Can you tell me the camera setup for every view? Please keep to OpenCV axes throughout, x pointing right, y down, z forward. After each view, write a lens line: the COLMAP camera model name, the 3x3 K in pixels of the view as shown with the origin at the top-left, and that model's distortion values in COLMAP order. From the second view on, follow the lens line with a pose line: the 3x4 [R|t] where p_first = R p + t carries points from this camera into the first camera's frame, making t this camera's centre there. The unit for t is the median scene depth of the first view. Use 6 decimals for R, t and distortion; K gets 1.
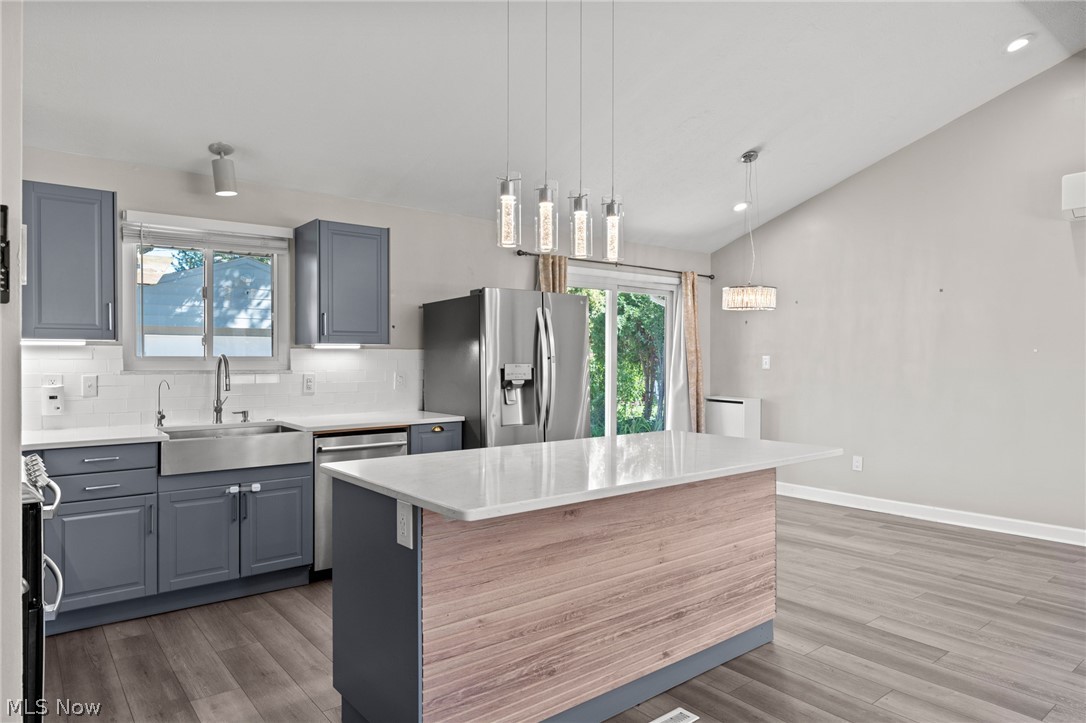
lens RADIAL K [[660.3, 0, 534.5], [0, 660.3, 362.0], [0, 0, 1]] dist [0.005525, -0.001418]
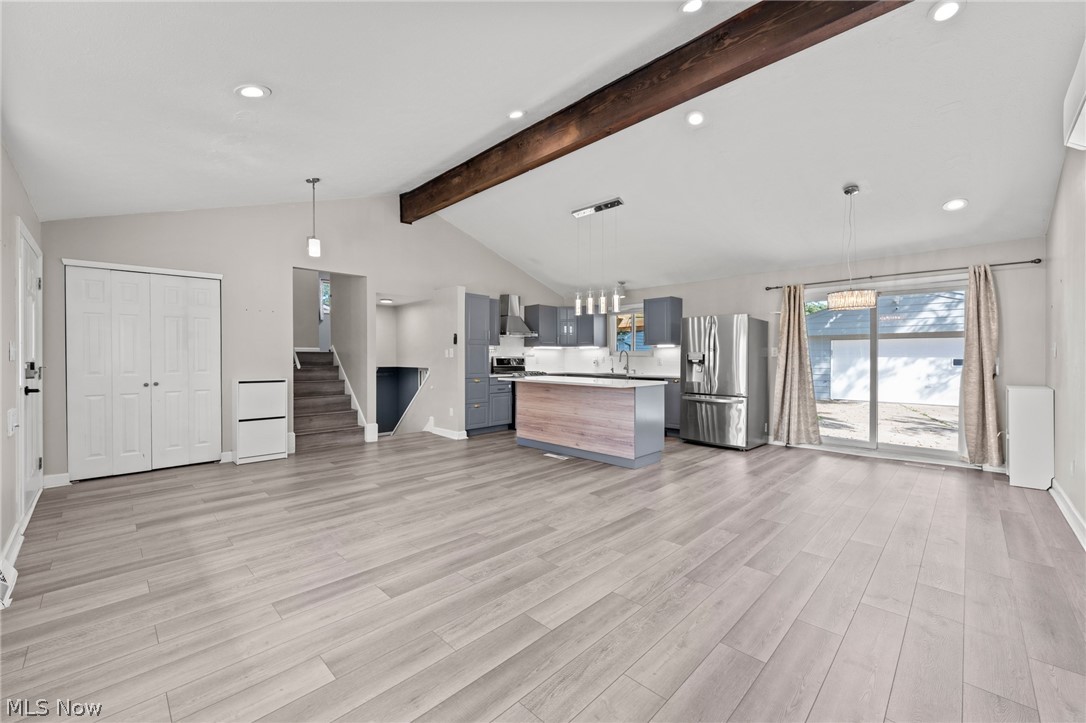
lens RADIAL K [[424.2, 0, 547.0], [0, 424.2, 360.7], [0, 0, 1]] dist [0.001056, 0.000189]
pose [[0.128563, 0.006713, -0.991679, 1.340583], [-0.005242, 0.999968, 0.006089, 0.025488], [0.991687, 0.004415, 0.128594, 0.376839]]
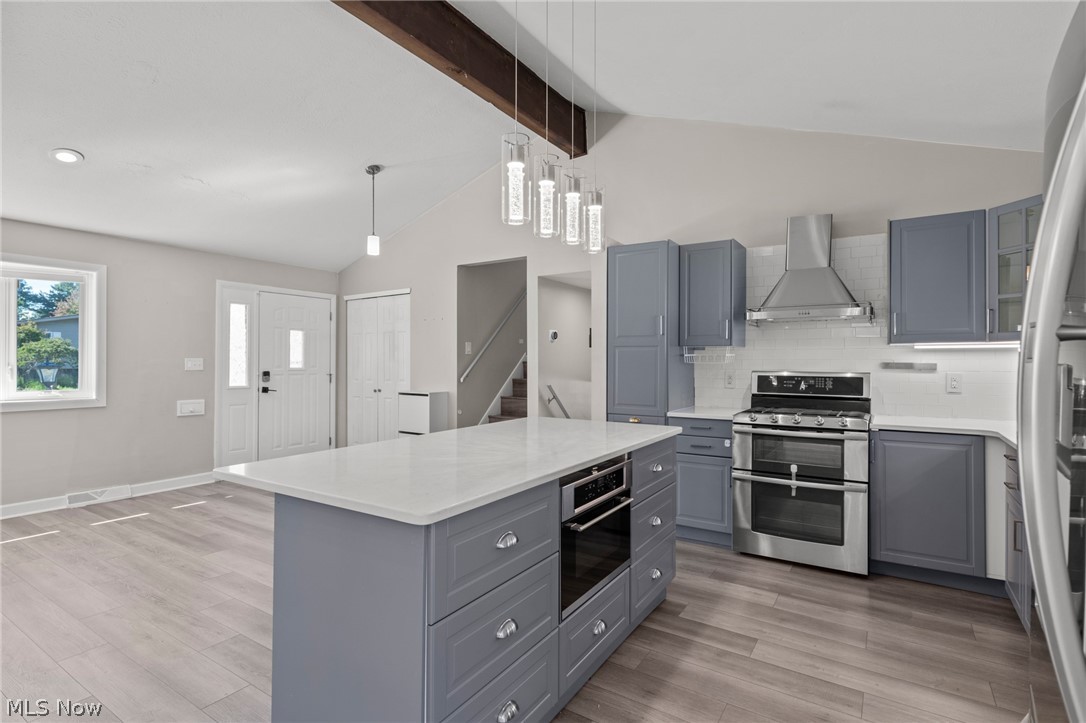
lens RADIAL K [[537.4, 0, 542.5], [0, 537.4, 359.8], [0, 0, 1]] dist [0.006748, -0.000812]
pose [[-0.947163, -0.005659, -0.320702, 0.214724], [-0.006112, 0.999981, 0.000407, 0.001833], [0.320694, 0.002346, -0.947180, 1.193058]]
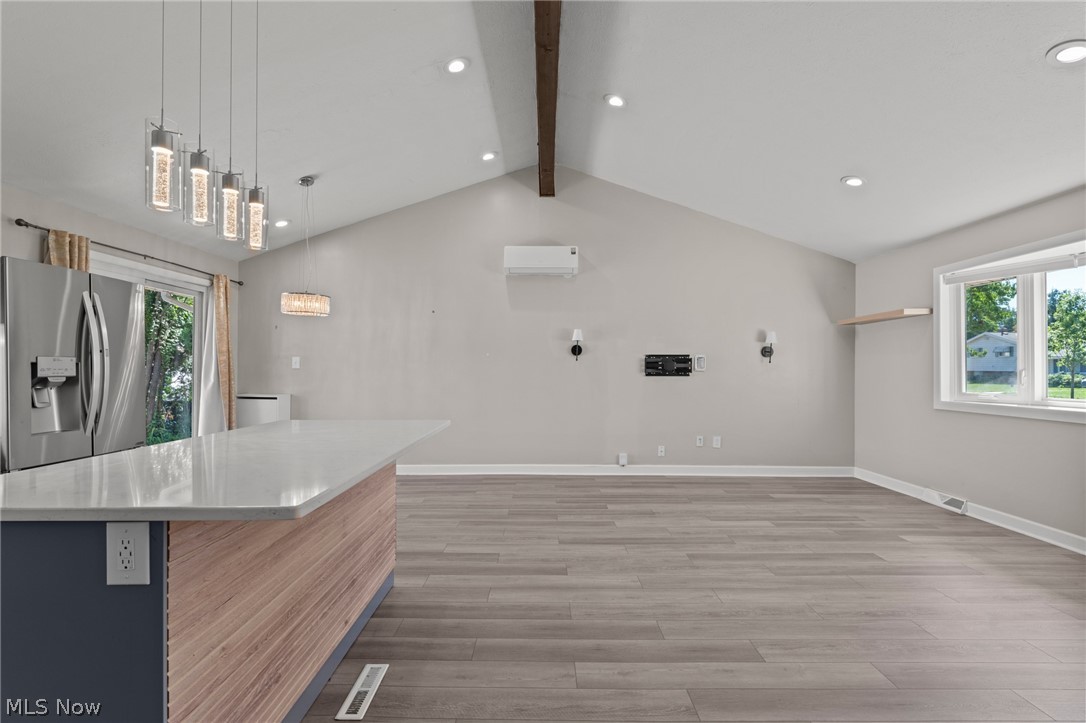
lens RADIAL K [[537.4, 0, 537.7], [0, 537.4, 364.8], [0, 0, 1]] dist [0.006748, -0.000812]
pose [[0.632303, 0.002727, 0.774717, -0.176958], [0.003677, 0.999972, -0.006522, 0.019733], [-0.774713, 0.006973, 0.632275, 0.128320]]
